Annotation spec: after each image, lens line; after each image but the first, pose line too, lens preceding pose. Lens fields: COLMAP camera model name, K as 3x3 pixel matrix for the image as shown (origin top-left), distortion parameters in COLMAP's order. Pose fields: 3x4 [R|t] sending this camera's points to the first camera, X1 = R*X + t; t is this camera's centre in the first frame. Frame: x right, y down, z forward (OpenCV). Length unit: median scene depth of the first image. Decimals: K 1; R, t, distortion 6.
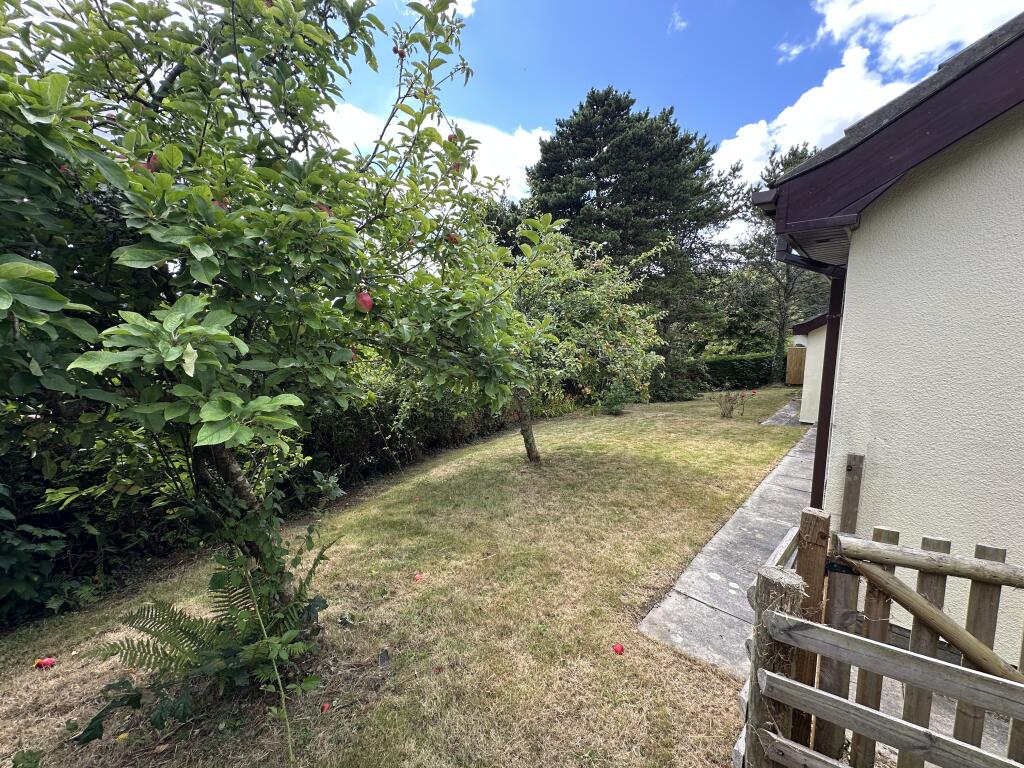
lens RADIAL K [[409.8, 0, 512.7], [0, 409.8, 385.8], [0, 0, 1]] dist [-0.003213, -0.000285]
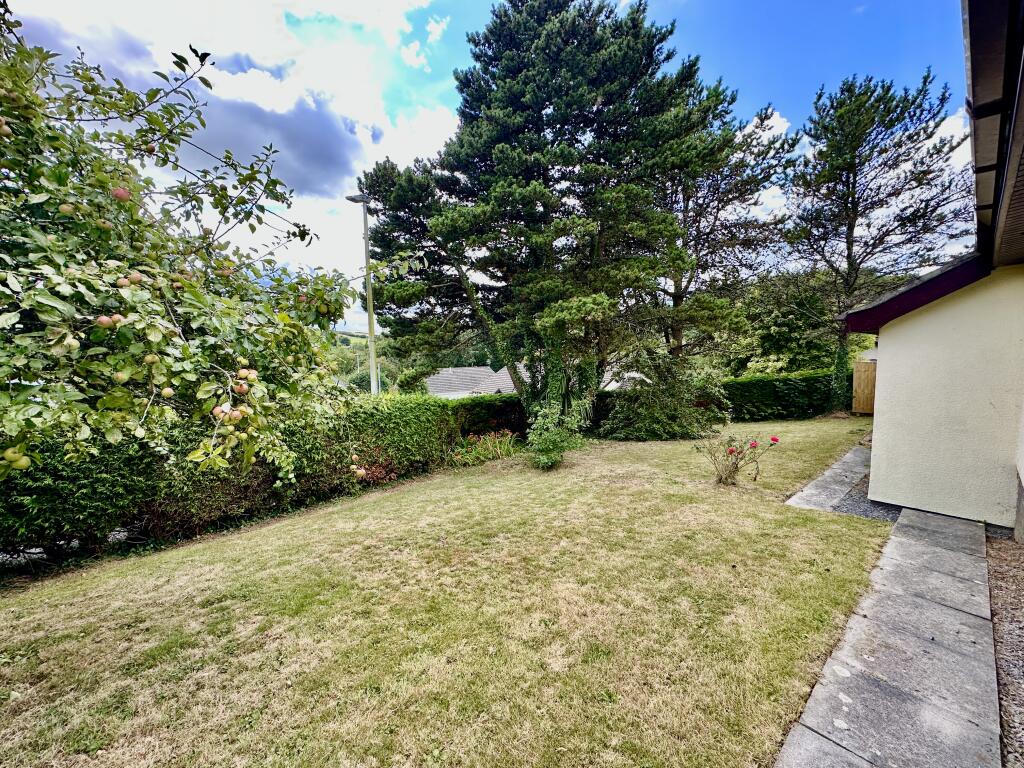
lens RADIAL K [[409.8, 0, 510.9], [0, 409.8, 385.1], [0, 0, 1]] dist [-0.003213, -0.000285]
pose [[0.992964, -0.003201, -0.118374, 0.157003], [-0.002934, 0.998662, -0.051620, -0.013652], [0.118381, 0.051604, 0.991626, 0.214475]]
